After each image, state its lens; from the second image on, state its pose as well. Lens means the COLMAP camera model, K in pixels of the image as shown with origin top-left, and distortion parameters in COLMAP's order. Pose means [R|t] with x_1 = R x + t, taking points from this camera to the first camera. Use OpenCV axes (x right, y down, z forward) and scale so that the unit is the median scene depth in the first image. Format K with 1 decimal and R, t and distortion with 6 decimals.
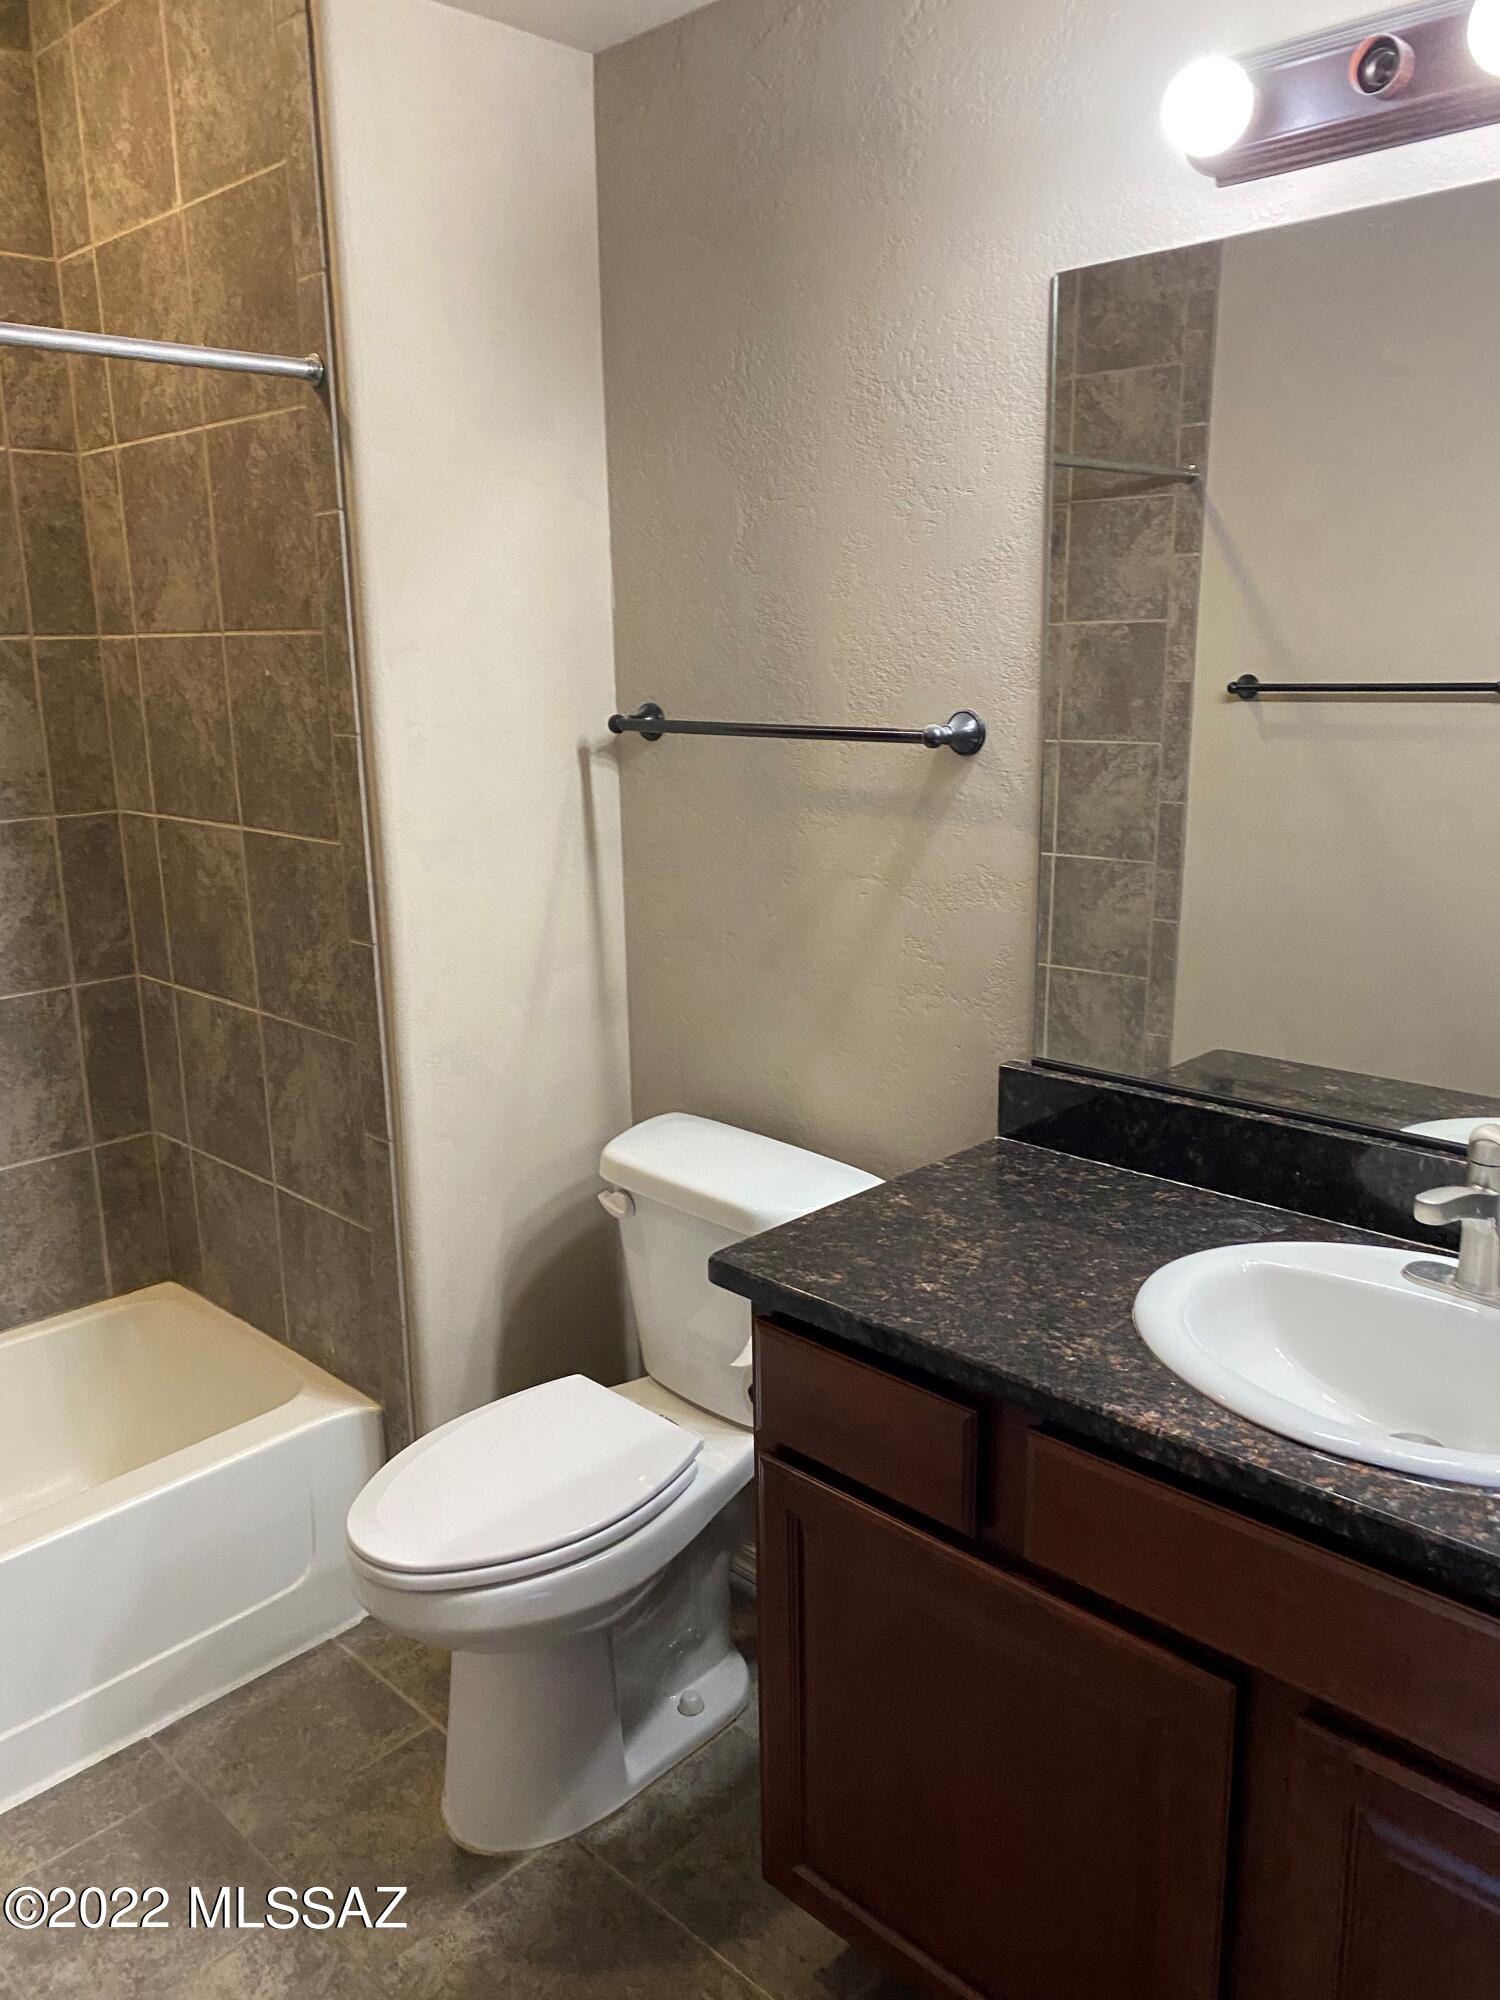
lens RADIAL K [[1559.9, 0, 730.9], [0, 1559.9, 998.6], [0, 0, 1]] dist [0.058947, -0.074426]
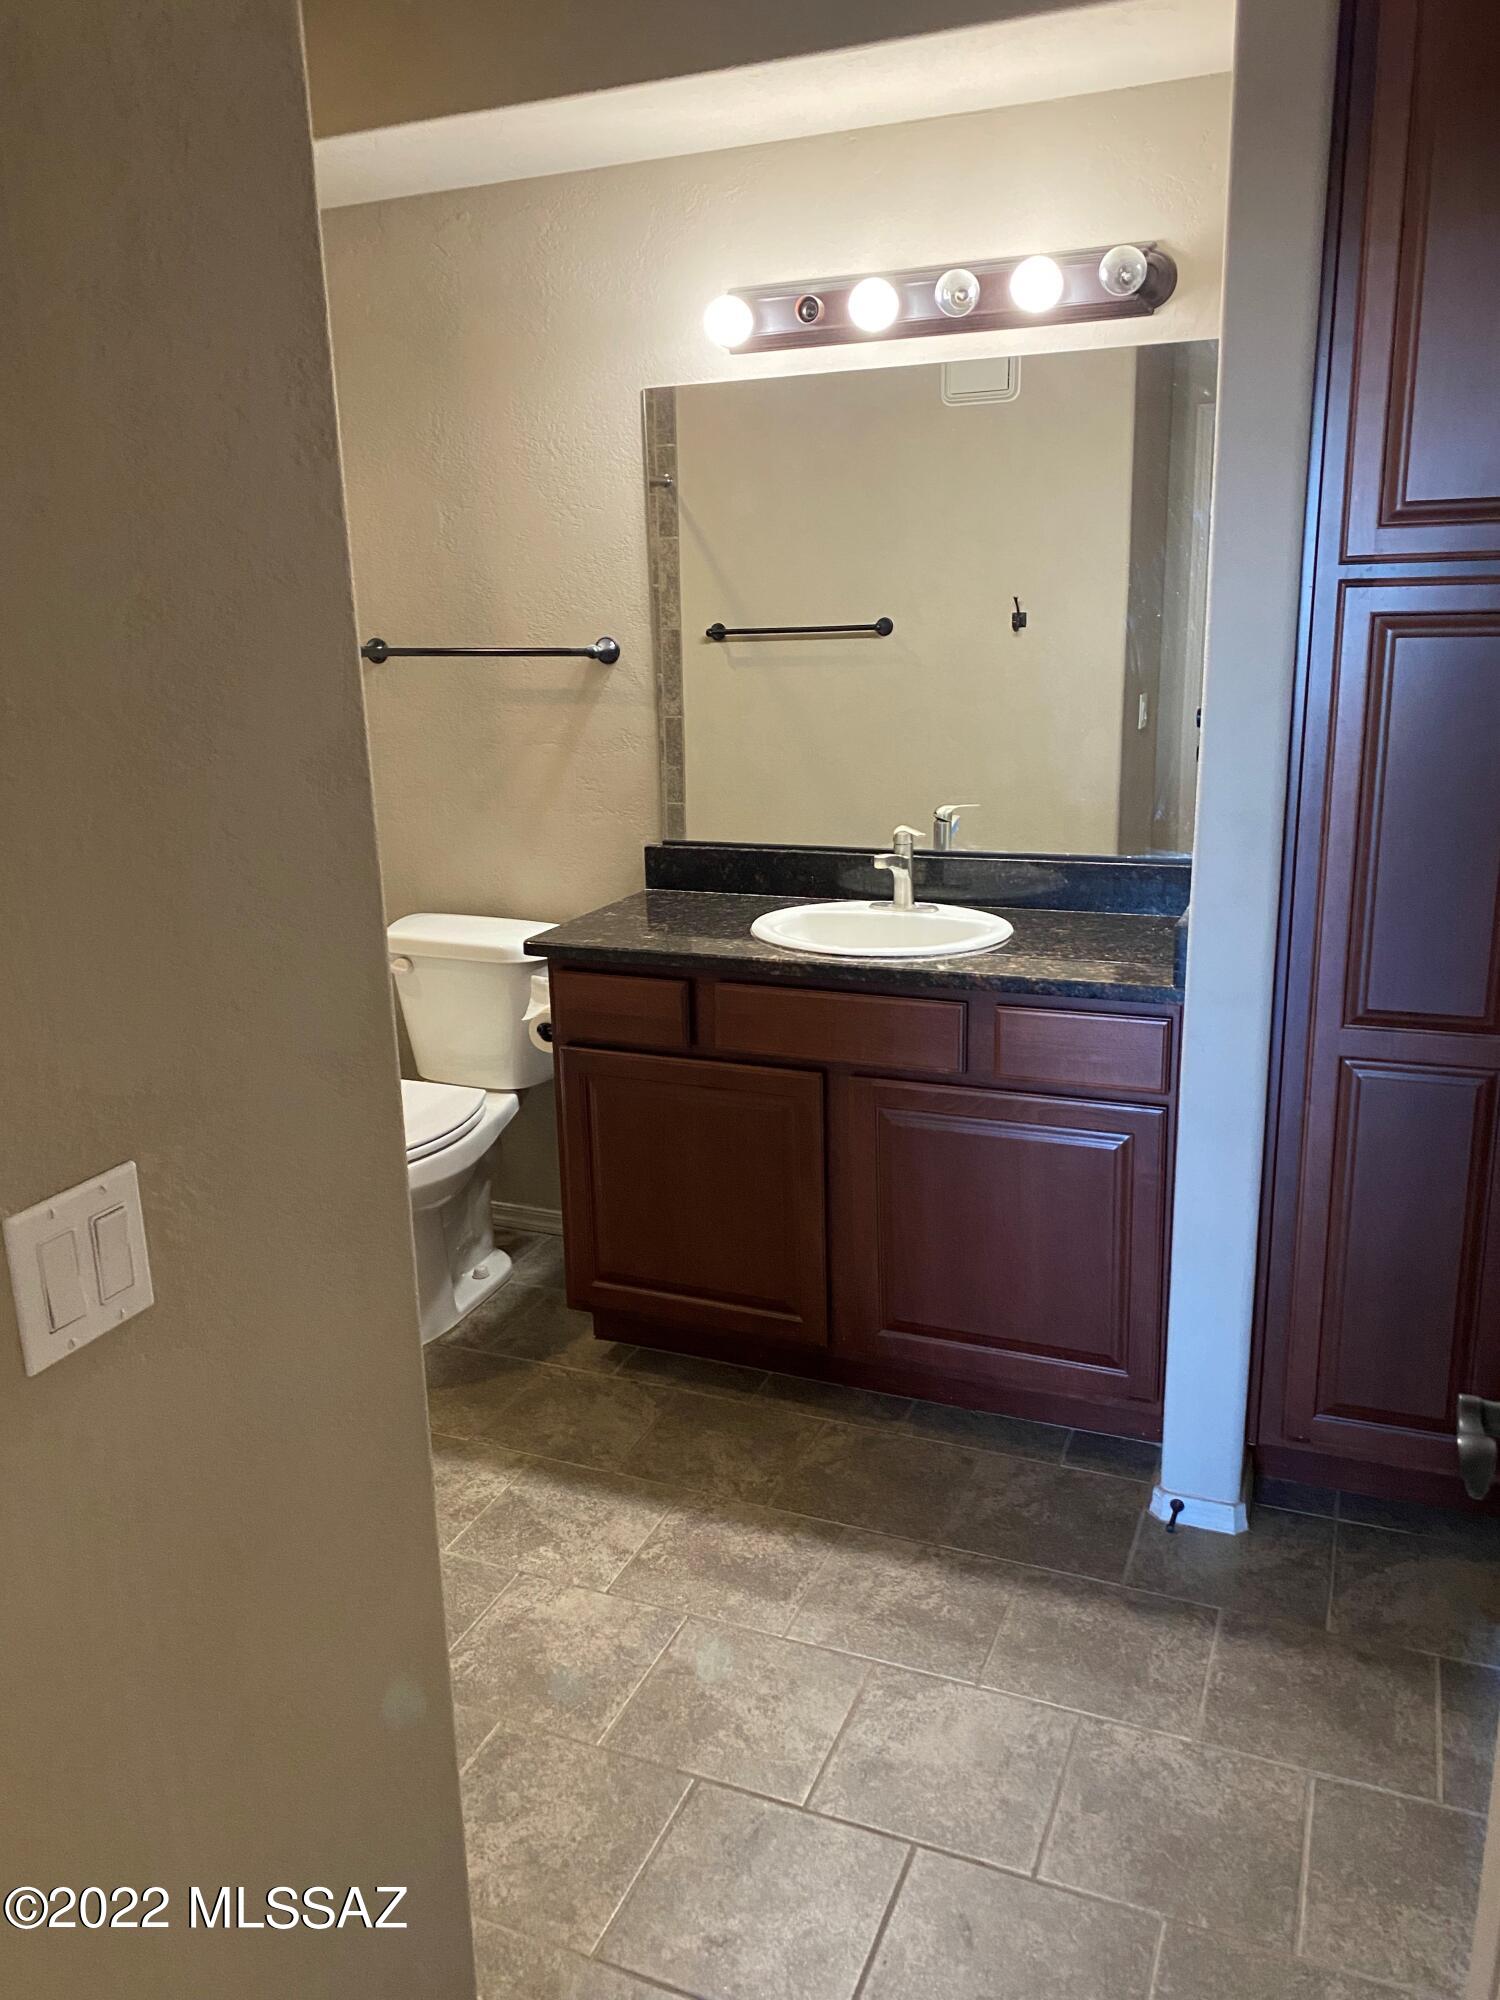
lens RADIAL K [[1559.9, 0, 767.4], [0, 1559.9, 1004.4], [0, 0, 1]] dist [0.058947, -0.074426]
pose [[0.925366, -0.100295, 0.365566, -0.330342], [0.091425, 0.994945, 0.041542, 0.149573], [-0.367884, -0.005020, 0.929858, -0.613310]]
